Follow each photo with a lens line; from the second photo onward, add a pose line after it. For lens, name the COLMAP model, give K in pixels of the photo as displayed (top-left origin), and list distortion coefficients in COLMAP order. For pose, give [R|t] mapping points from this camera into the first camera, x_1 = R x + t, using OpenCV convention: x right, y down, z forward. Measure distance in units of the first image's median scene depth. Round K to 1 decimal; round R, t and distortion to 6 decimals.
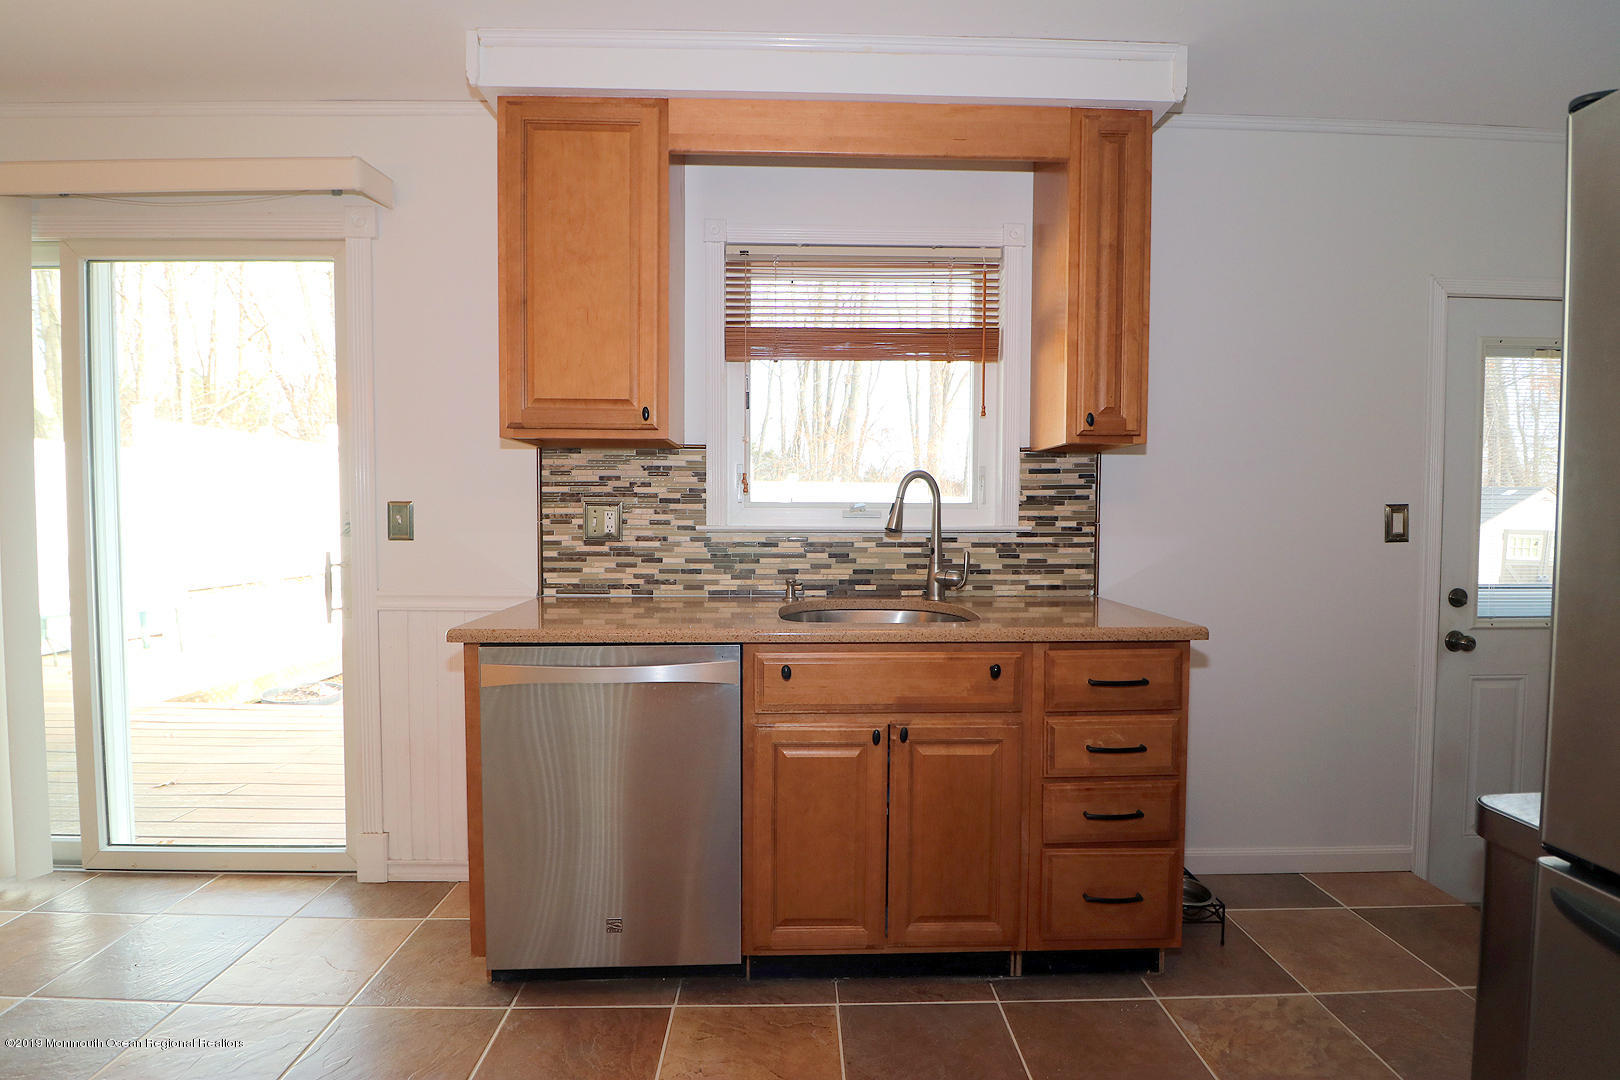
lens RADIAL K [[756.3, 0, 810.0], [0, 756.3, 540.0], [0, 0, 1]] dist [-0.001169, -0.012637]
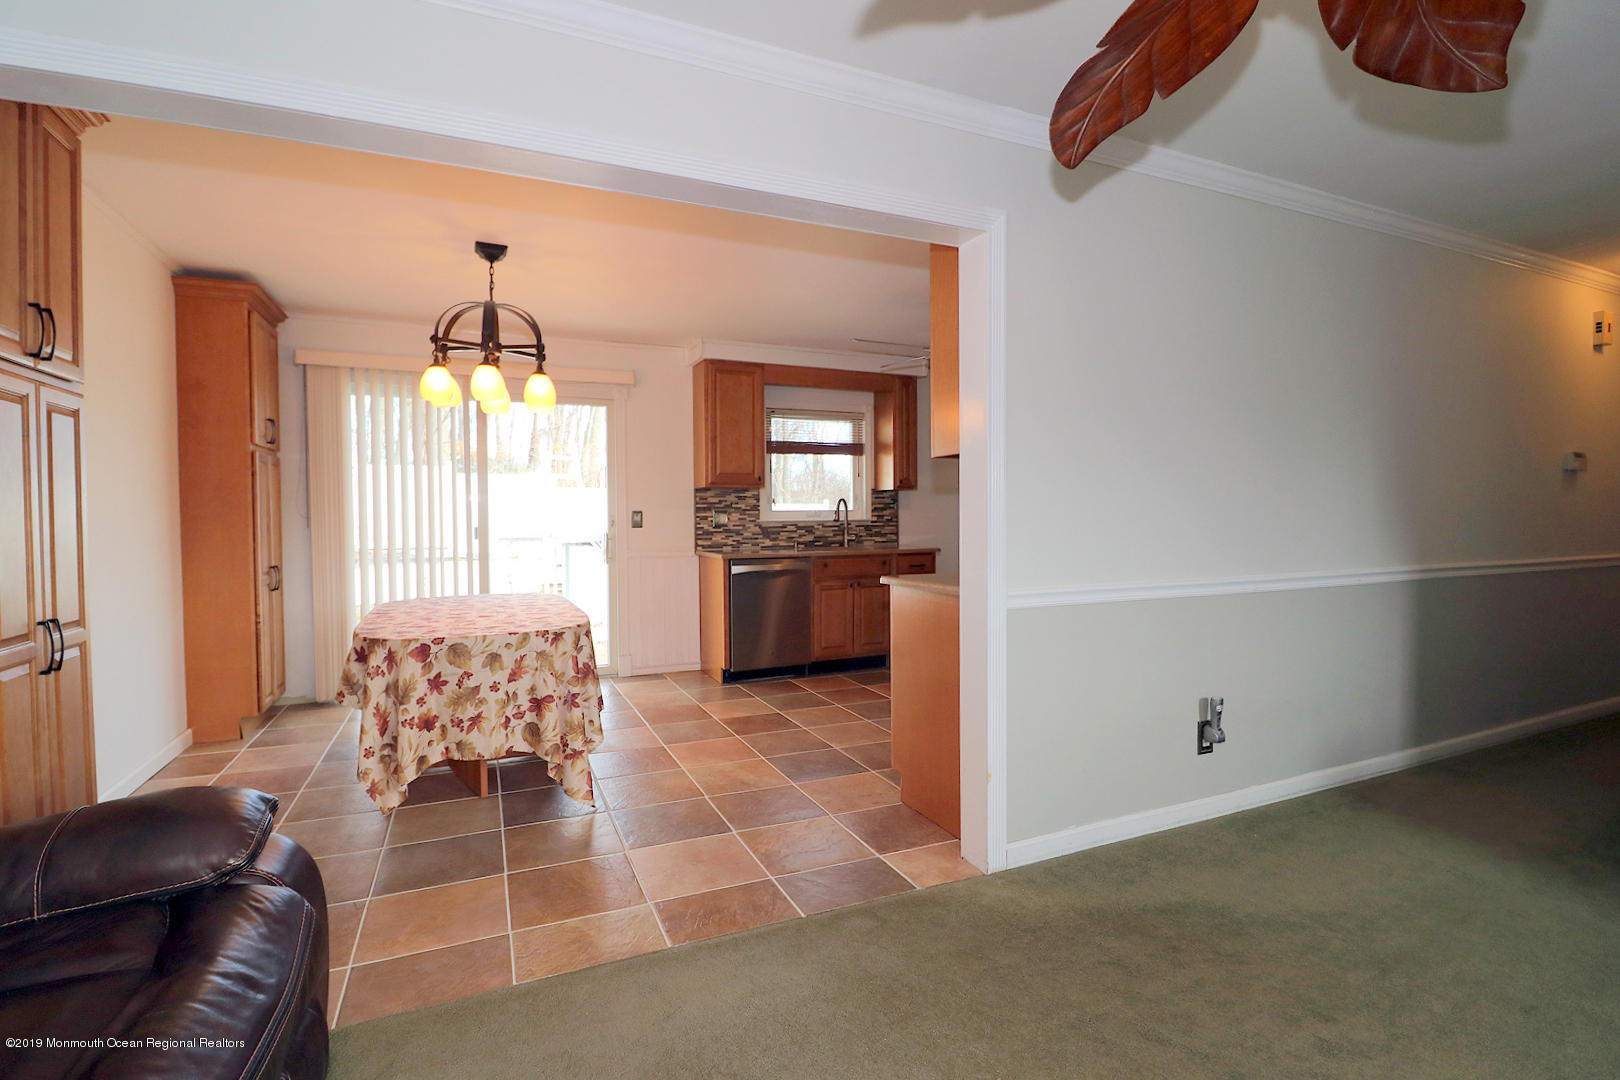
lens RADIAL K [[756.3, 0, 810.0], [0, 756.3, 540.0], [0, 0, 1]] dist [-0.001169, -0.012637]
pose [[0.924999, -0.022428, 0.379306, -0.932017], [0.025248, 0.999678, -0.002461, 0.057352], [-0.379129, 0.011854, 0.925268, -1.368162]]
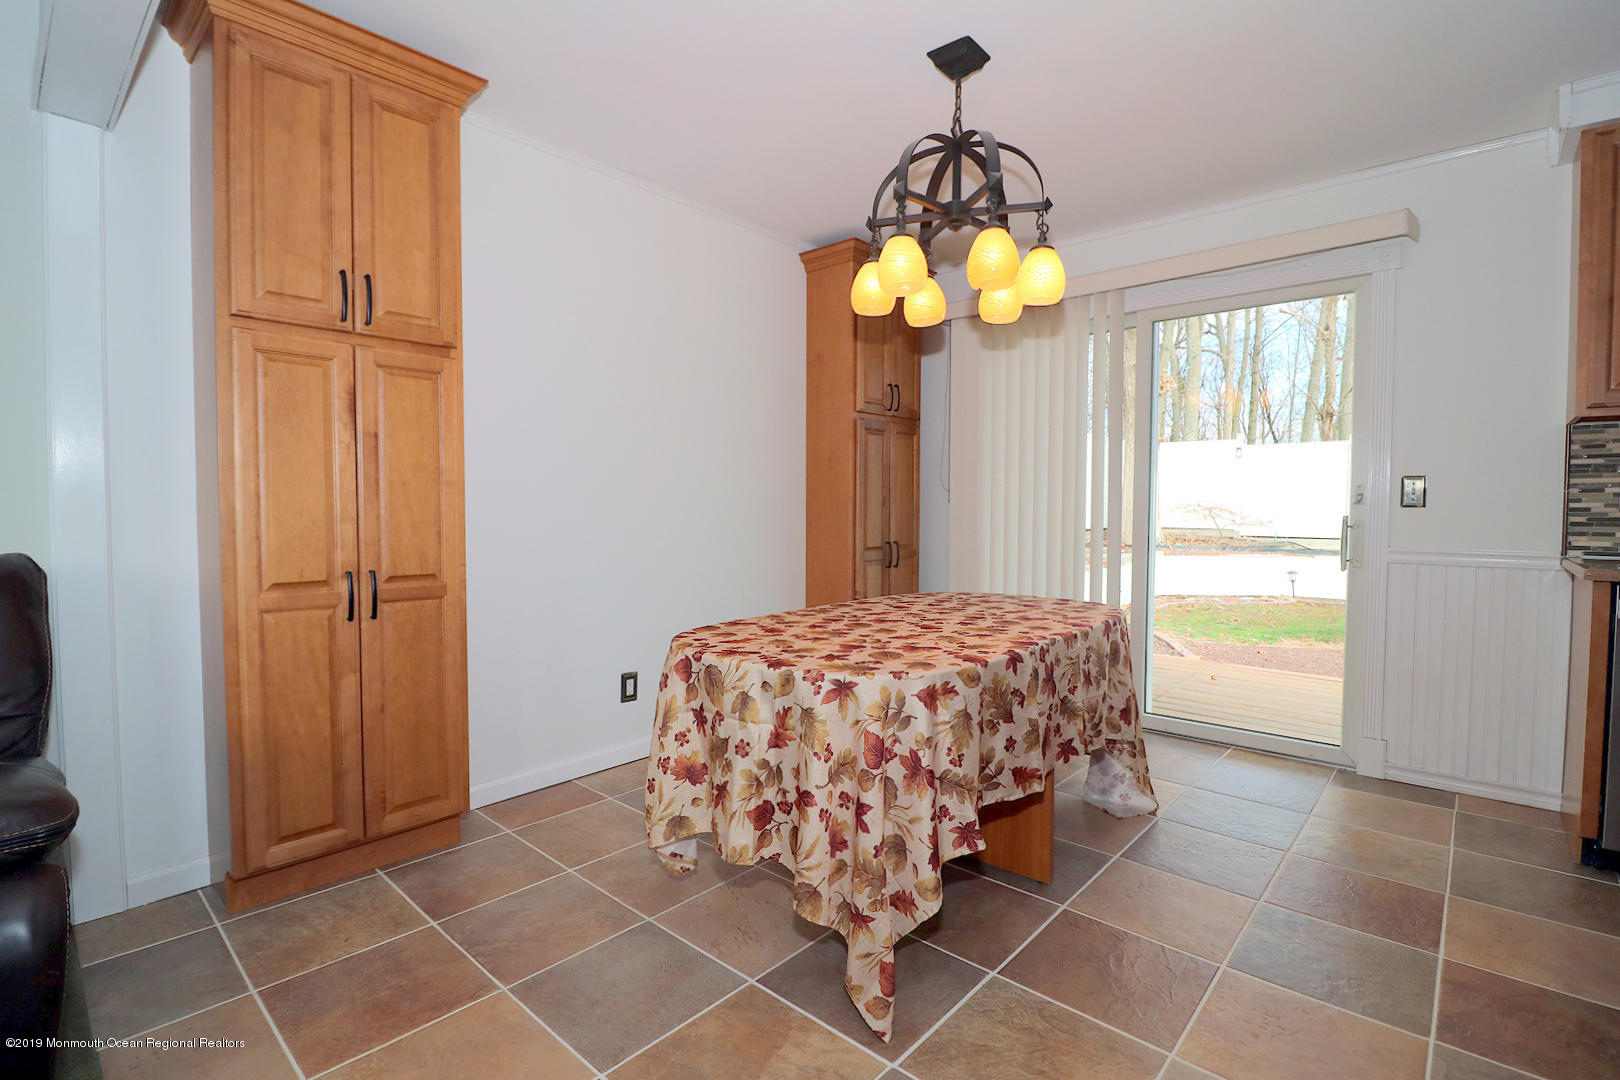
lens RADIAL K [[756.3, 0, 810.0], [0, 756.3, 540.0], [0, 0, 1]] dist [-0.001169, -0.012637]
pose [[0.728252, 0.025583, -0.684832, -0.413790], [-0.024113, 0.999641, 0.011701, 0.062991], [0.684886, 0.007992, 0.728607, -0.575862]]
